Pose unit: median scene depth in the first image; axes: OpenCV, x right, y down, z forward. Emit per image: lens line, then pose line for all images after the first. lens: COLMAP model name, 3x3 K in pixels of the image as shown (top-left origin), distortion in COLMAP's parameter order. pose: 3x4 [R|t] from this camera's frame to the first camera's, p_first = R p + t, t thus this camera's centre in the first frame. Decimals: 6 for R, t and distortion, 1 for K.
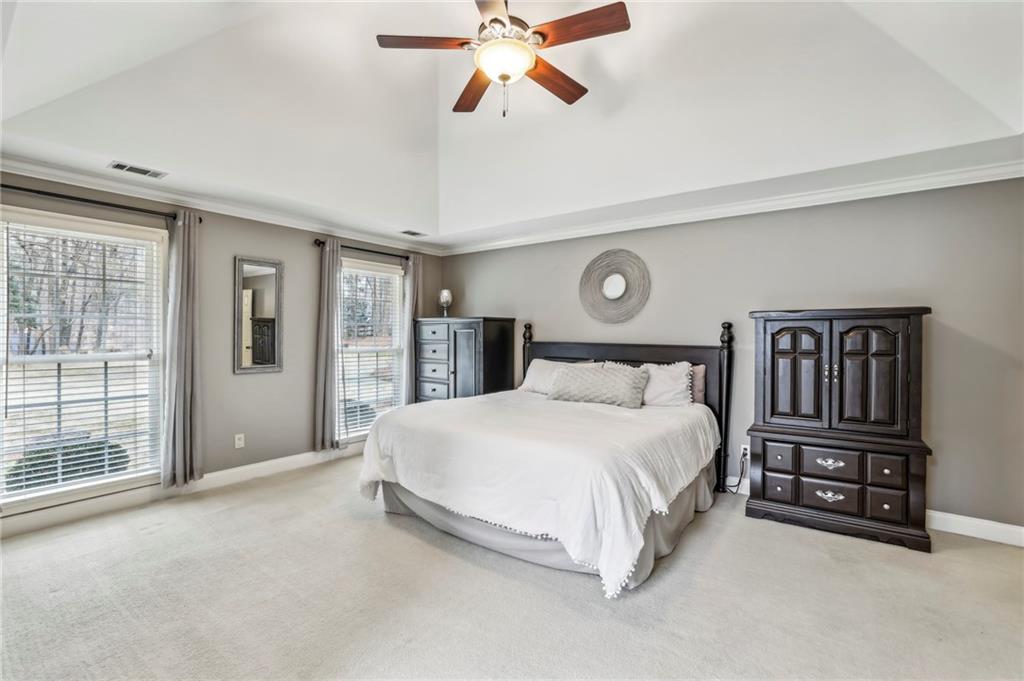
lens RADIAL K [[452.1, 0, 507.1], [0, 452.1, 338.5], [0, 0, 1]] dist [-0.089597, -0.000030]
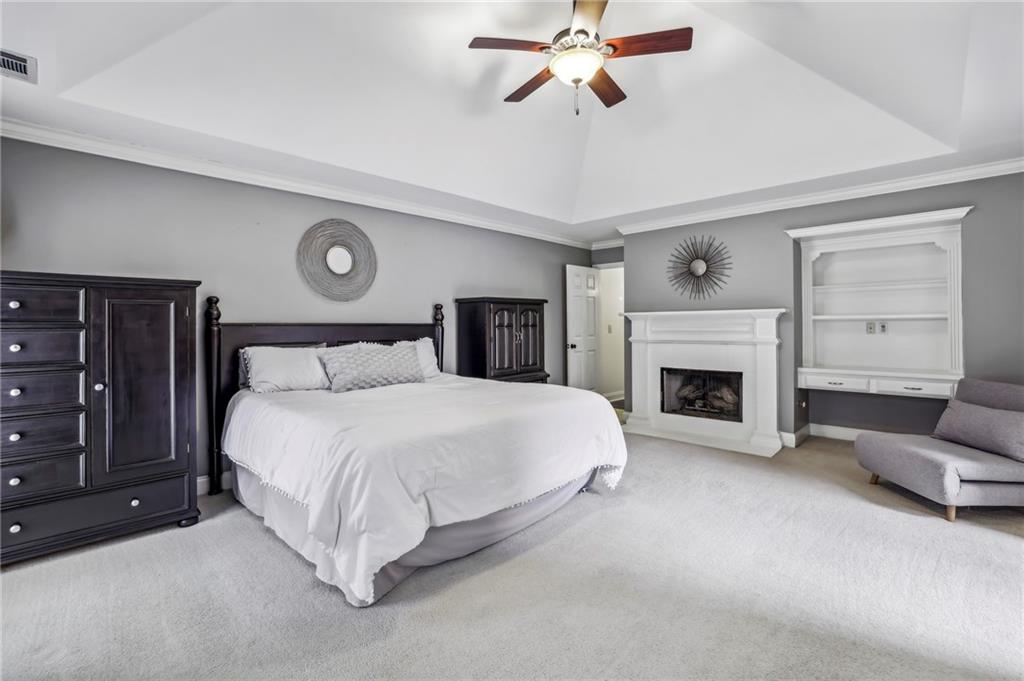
lens RADIAL K [[452.1, 0, 507.1], [0, 452.1, 338.5], [0, 0, 1]] dist [-0.089597, -0.000030]
pose [[0.091035, -0.043563, 0.994894, -0.690577], [0.009383, 0.999036, 0.042886, 0.006614], [-0.995804, 0.005431, 0.091356, 0.642978]]
